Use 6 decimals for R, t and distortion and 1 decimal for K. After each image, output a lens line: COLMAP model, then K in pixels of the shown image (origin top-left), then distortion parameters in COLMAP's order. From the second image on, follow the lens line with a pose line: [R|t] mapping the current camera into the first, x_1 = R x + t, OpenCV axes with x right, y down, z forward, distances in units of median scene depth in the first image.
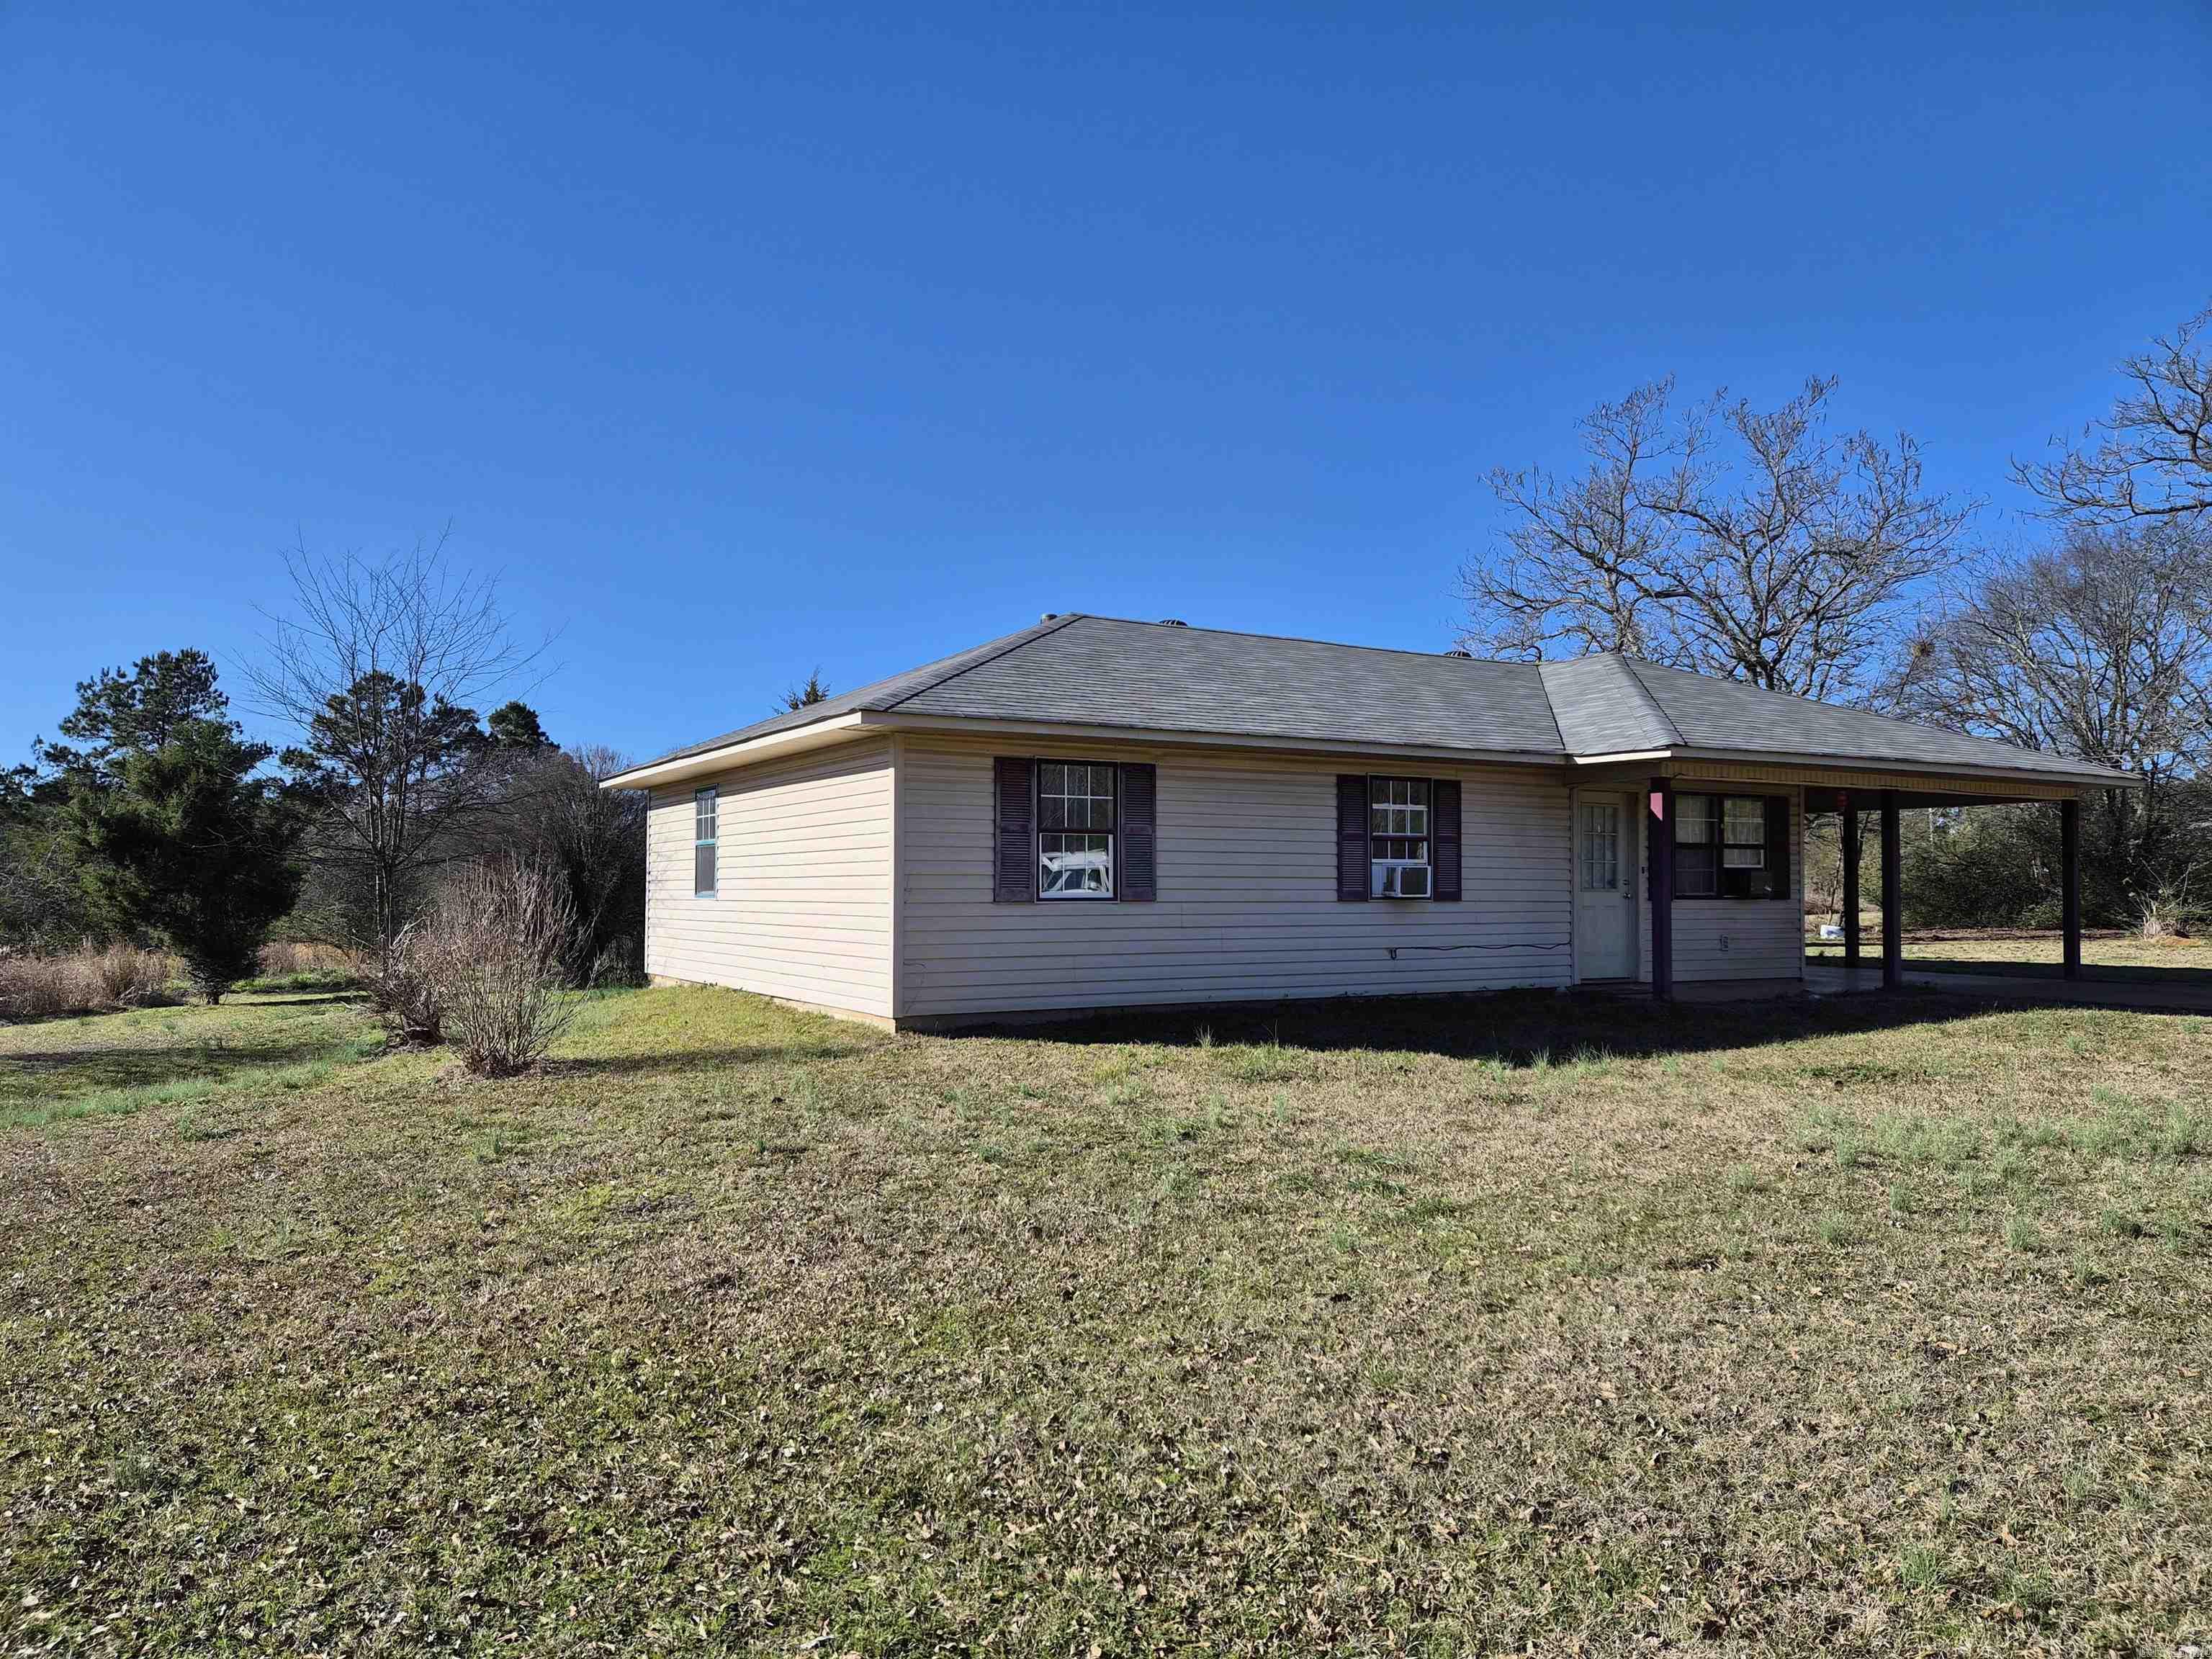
lens RADIAL K [[1460.5, 0, 1106.0], [0, 1460.5, 829.5], [0, 0, 1]] dist [0.081935, -0.076084]
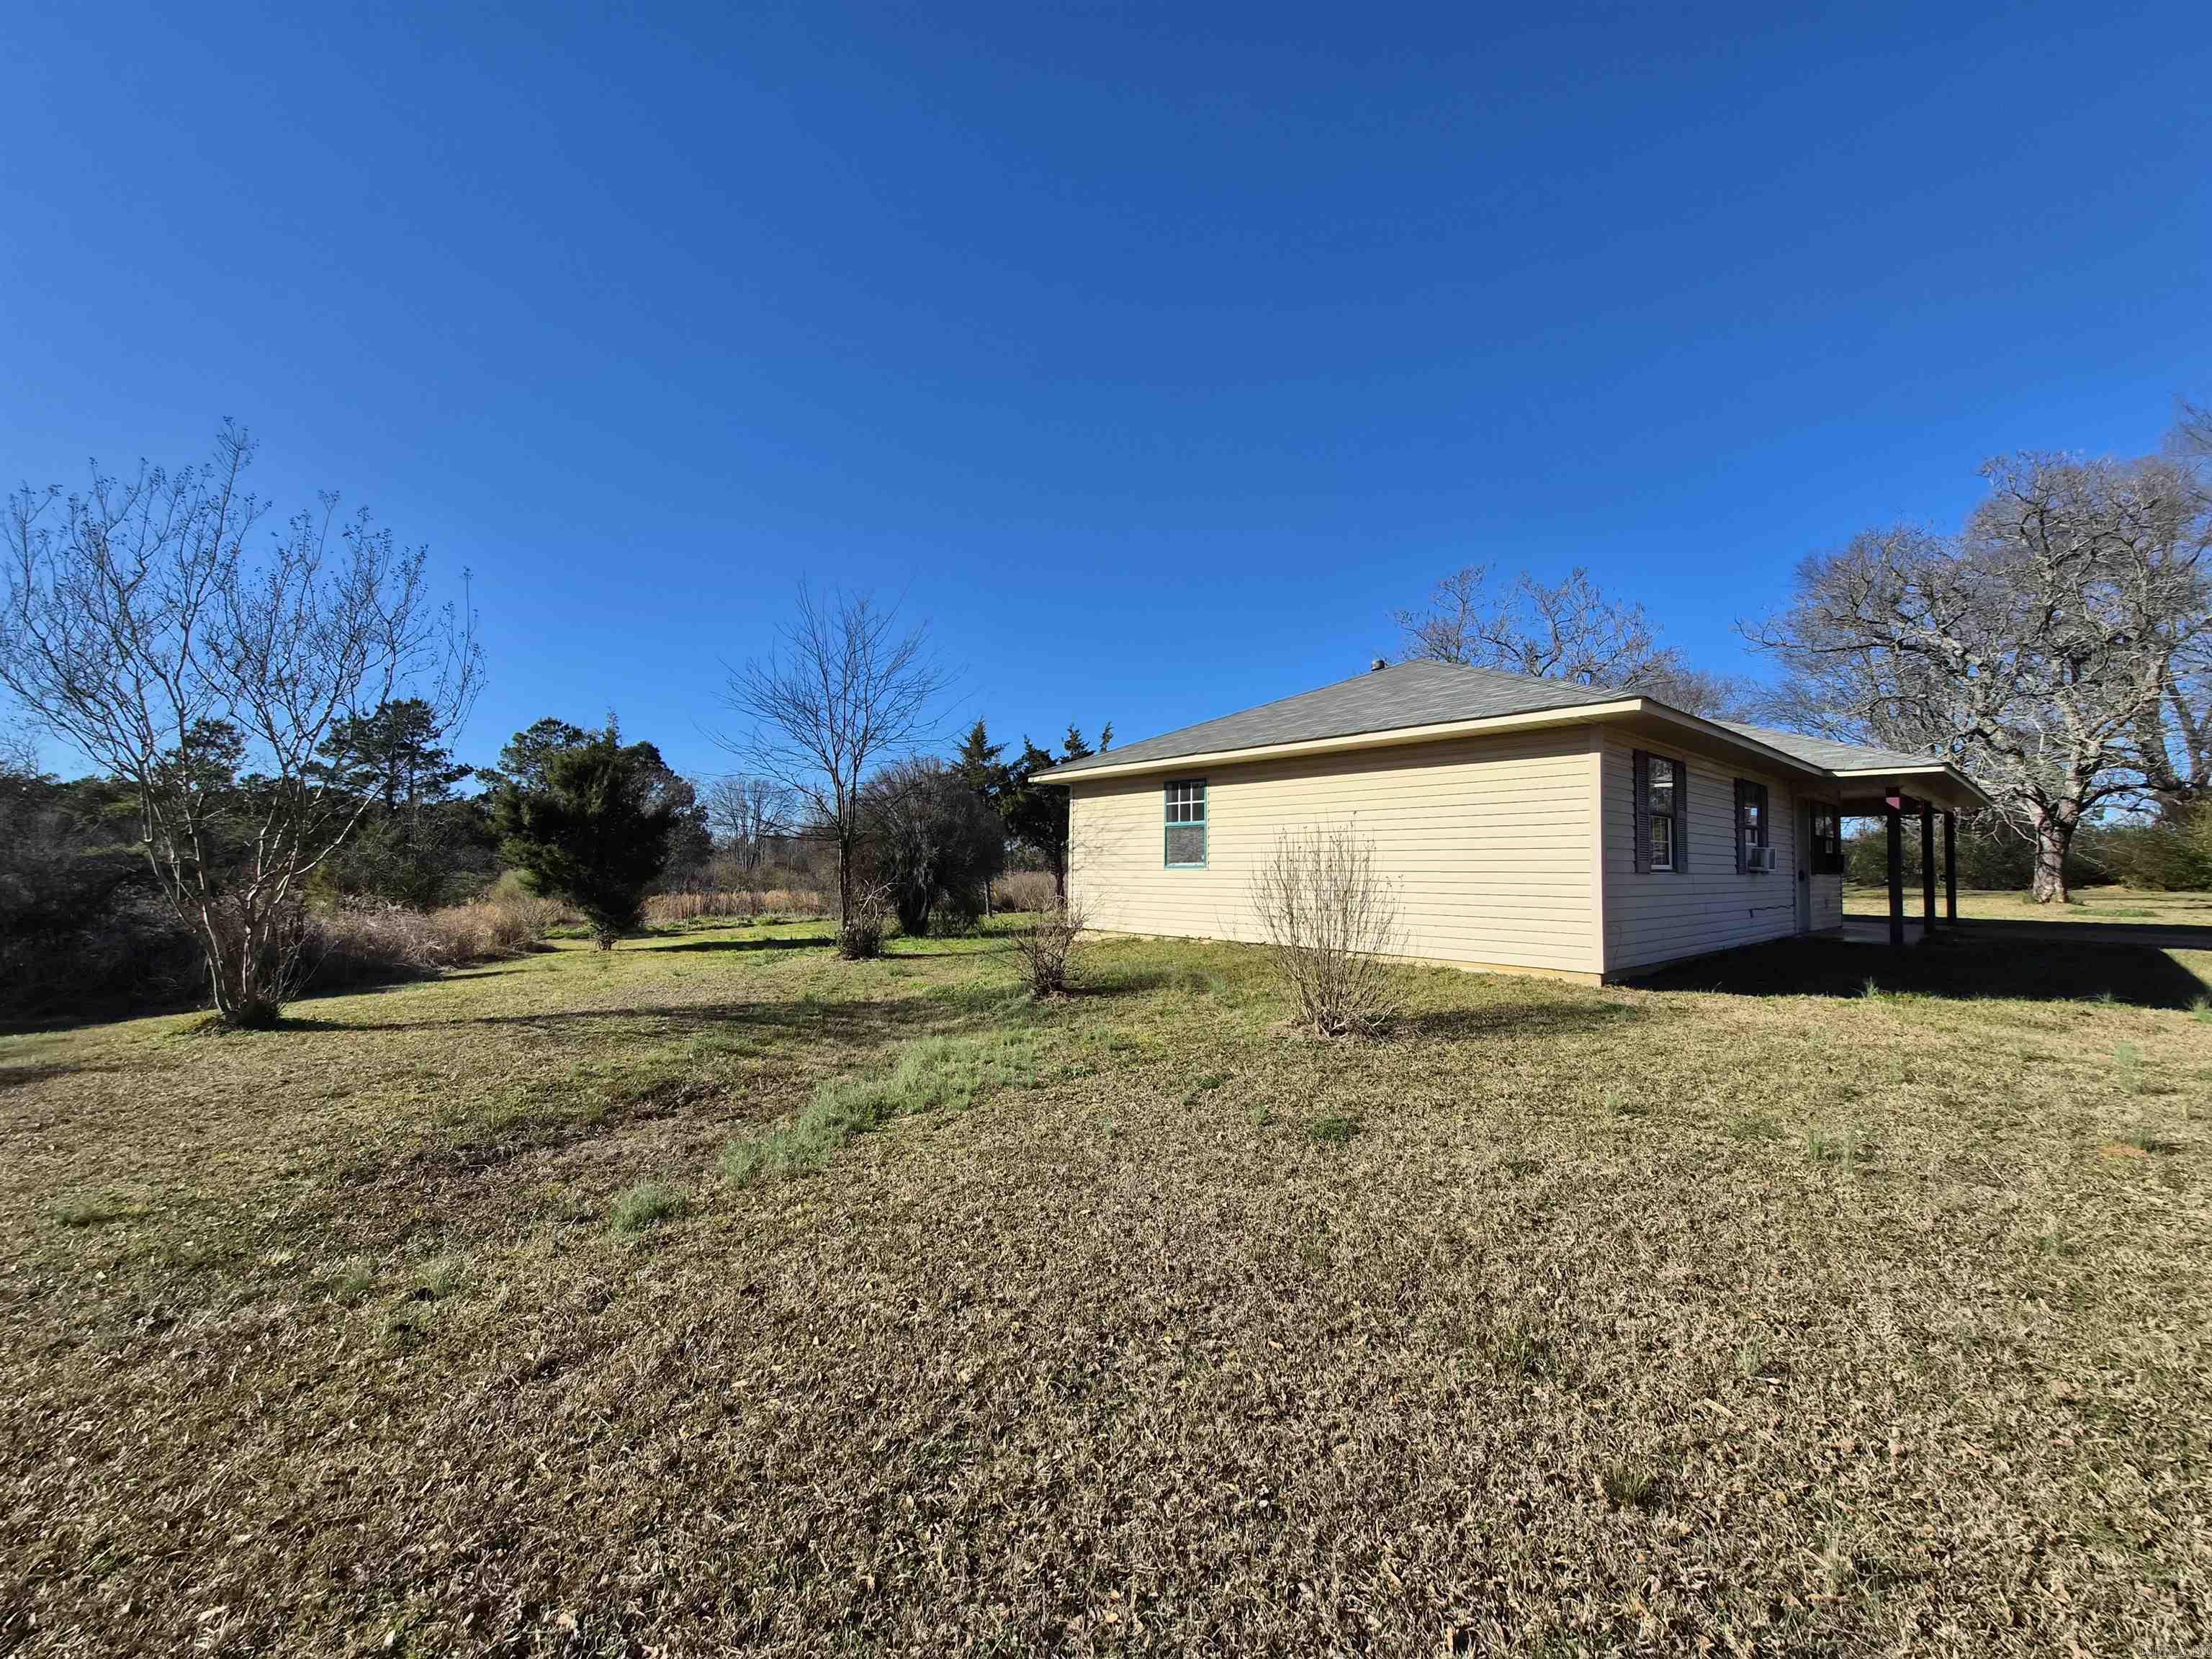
lens RADIAL K [[890.9, 0, 1106.0], [0, 890.9, 829.5], [0, 0, 1]] dist [0.009147, -0.000035]
pose [[0.989257, 0.015986, 0.145311, -0.478840], [-0.014983, 0.999856, -0.007989, 0.021706], [-0.145418, 0.005726, 0.989354, 0.281811]]
